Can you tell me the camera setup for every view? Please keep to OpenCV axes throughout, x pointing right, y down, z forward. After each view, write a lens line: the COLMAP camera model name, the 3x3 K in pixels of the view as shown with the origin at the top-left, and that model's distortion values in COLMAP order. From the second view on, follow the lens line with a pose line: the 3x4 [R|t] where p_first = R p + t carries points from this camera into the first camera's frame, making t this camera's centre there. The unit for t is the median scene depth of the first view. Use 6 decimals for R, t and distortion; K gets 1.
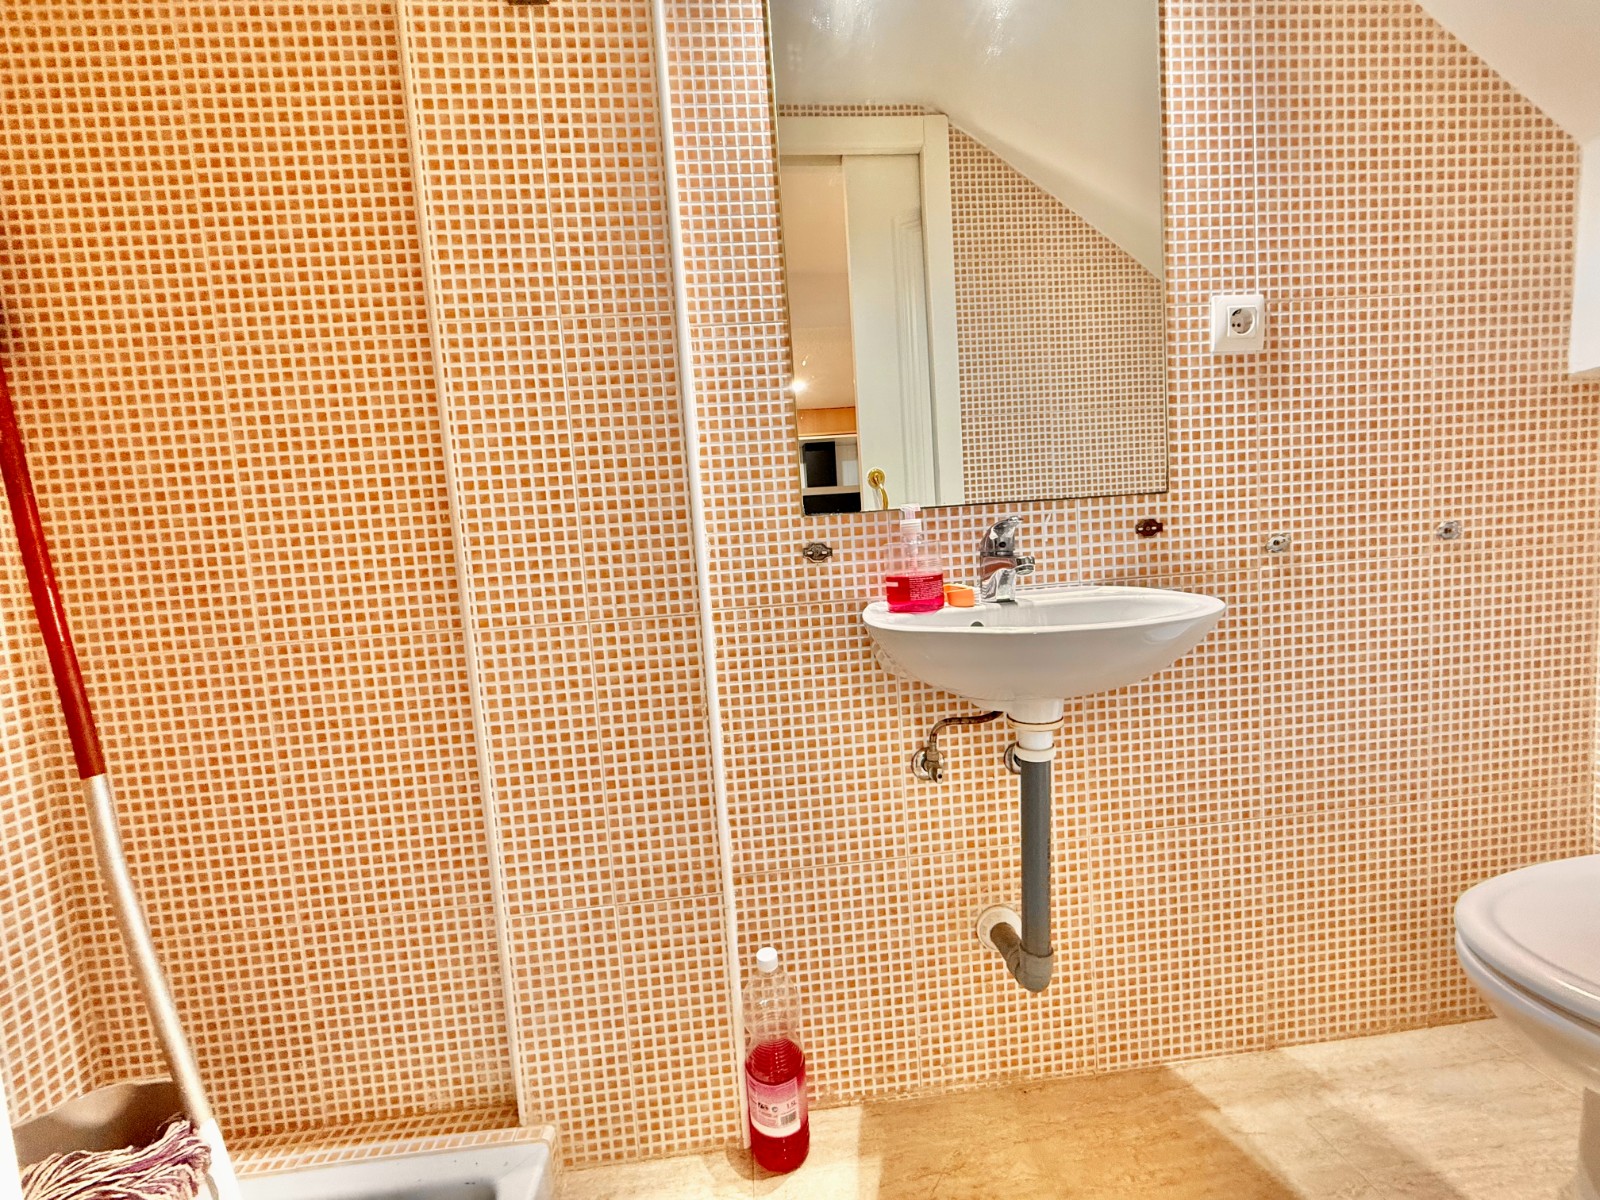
lens RADIAL K [[638.2, 0, 792.7], [0, 638.2, 598.2], [0, 0, 1]] dist [0.000085, 0.000793]
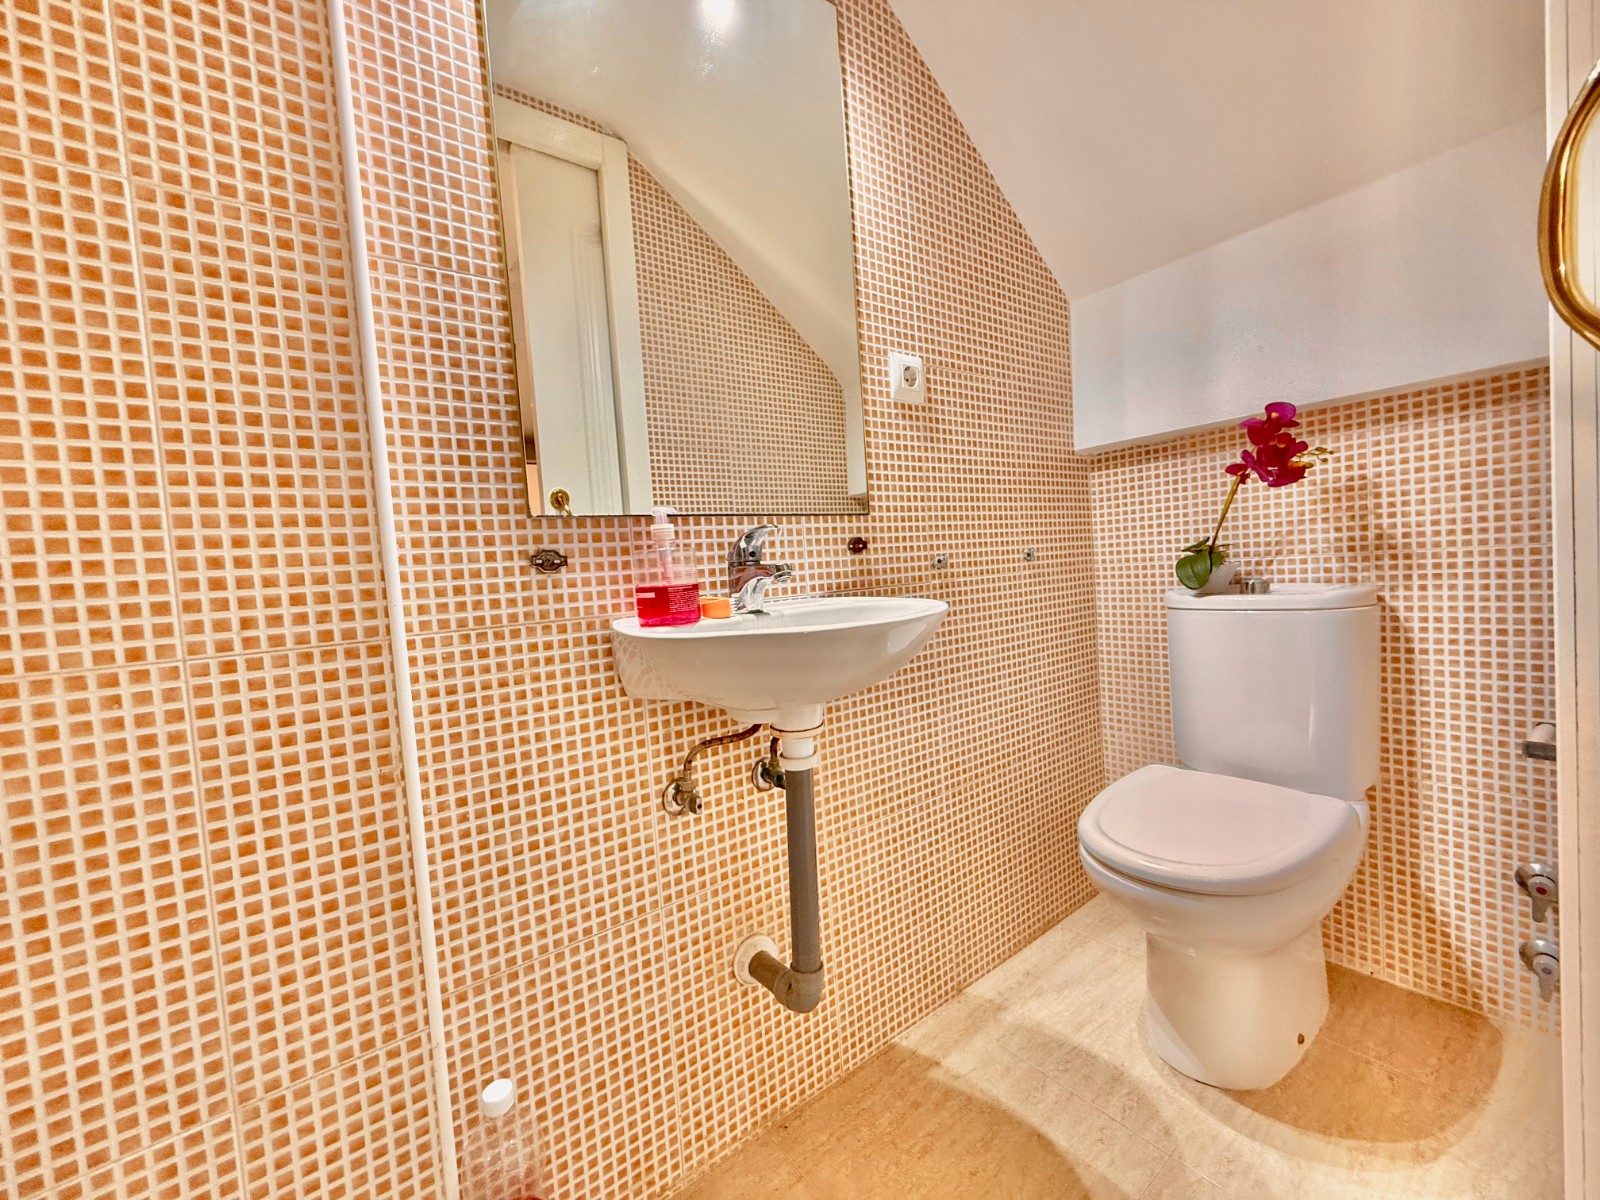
lens RADIAL K [[638.2, 0, 792.7], [0, 638.2, 598.2], [0, 0, 1]] dist [0.000085, 0.000793]
pose [[0.848027, -0.014795, 0.529746, -0.132087], [0.053531, 0.996889, -0.057851, 0.041400], [-0.527242, 0.077417, 0.846181, 0.132369]]
